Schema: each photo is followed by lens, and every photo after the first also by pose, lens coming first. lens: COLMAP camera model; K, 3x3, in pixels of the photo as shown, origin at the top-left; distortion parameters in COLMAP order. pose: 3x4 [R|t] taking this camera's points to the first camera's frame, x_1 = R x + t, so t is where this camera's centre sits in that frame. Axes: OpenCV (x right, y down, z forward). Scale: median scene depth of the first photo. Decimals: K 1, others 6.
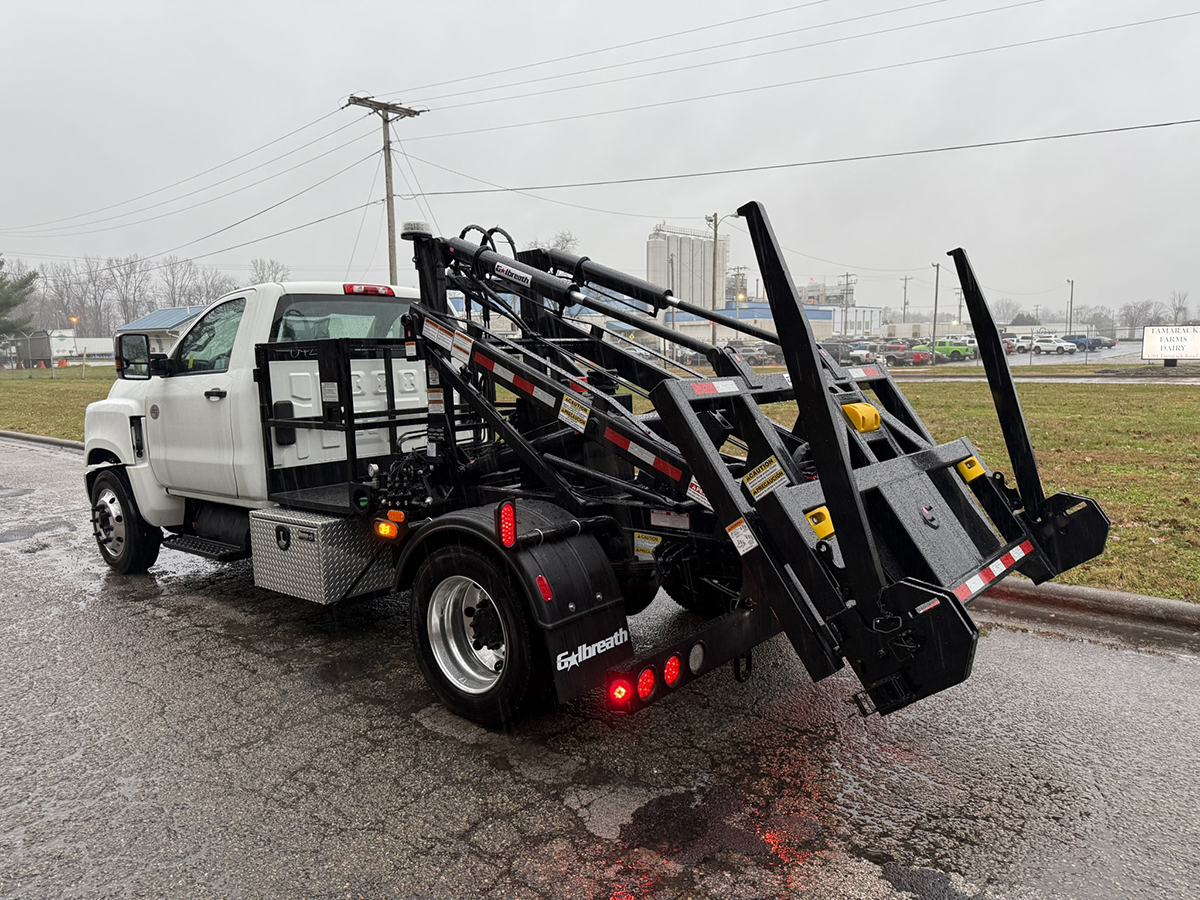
lens RADIAL K [[841.0, 0, 599.9], [0, 841.0, 456.0], [0, 0, 1]] dist [0.145612, -0.233561]
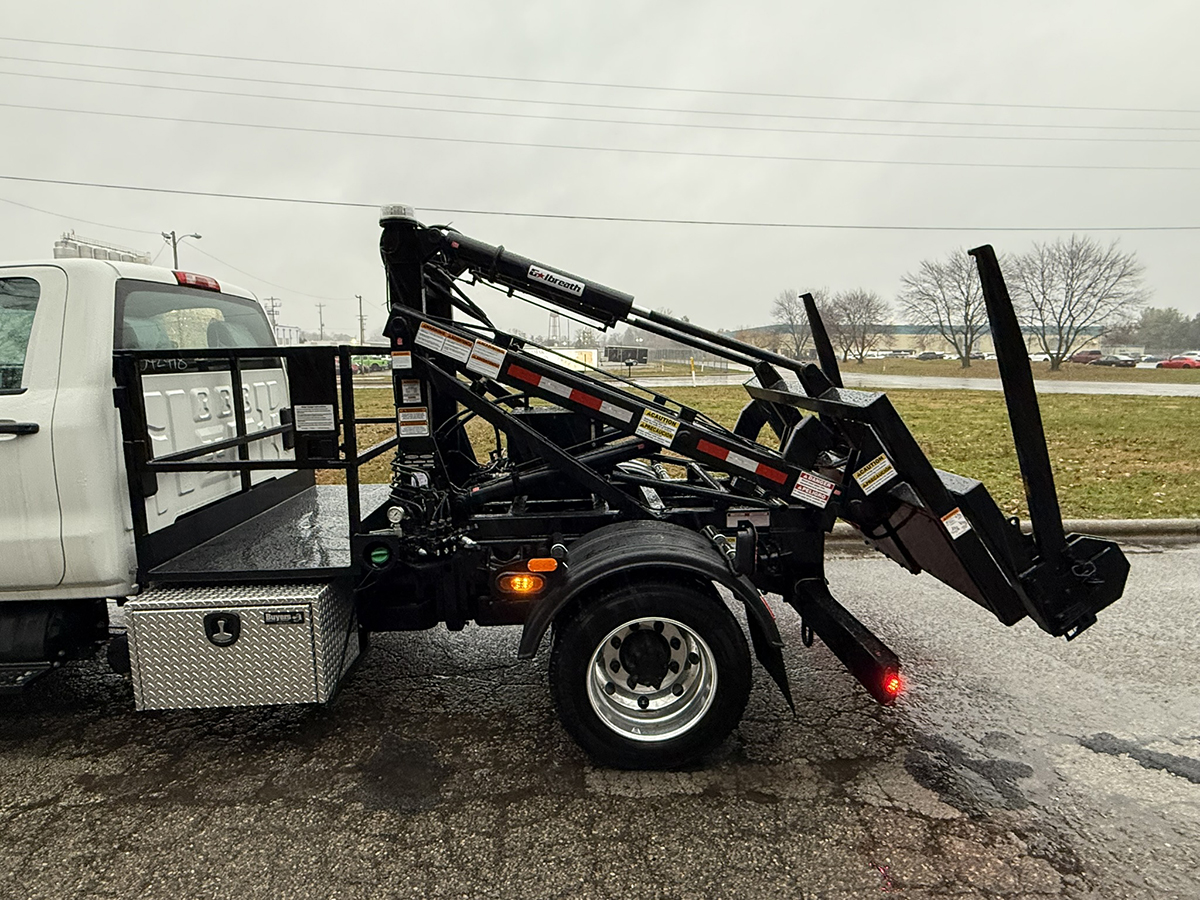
lens RADIAL K [[662.3, 0, 594.5], [0, 662.3, 446.5], [0, 0, 1]] dist [0.001910, 0.000264]
pose [[0.737338, -0.075369, 0.671306, -0.520065], [0.073242, 0.996818, 0.031468, -0.050019], [-0.671542, 0.025966, 0.740512, 0.407378]]
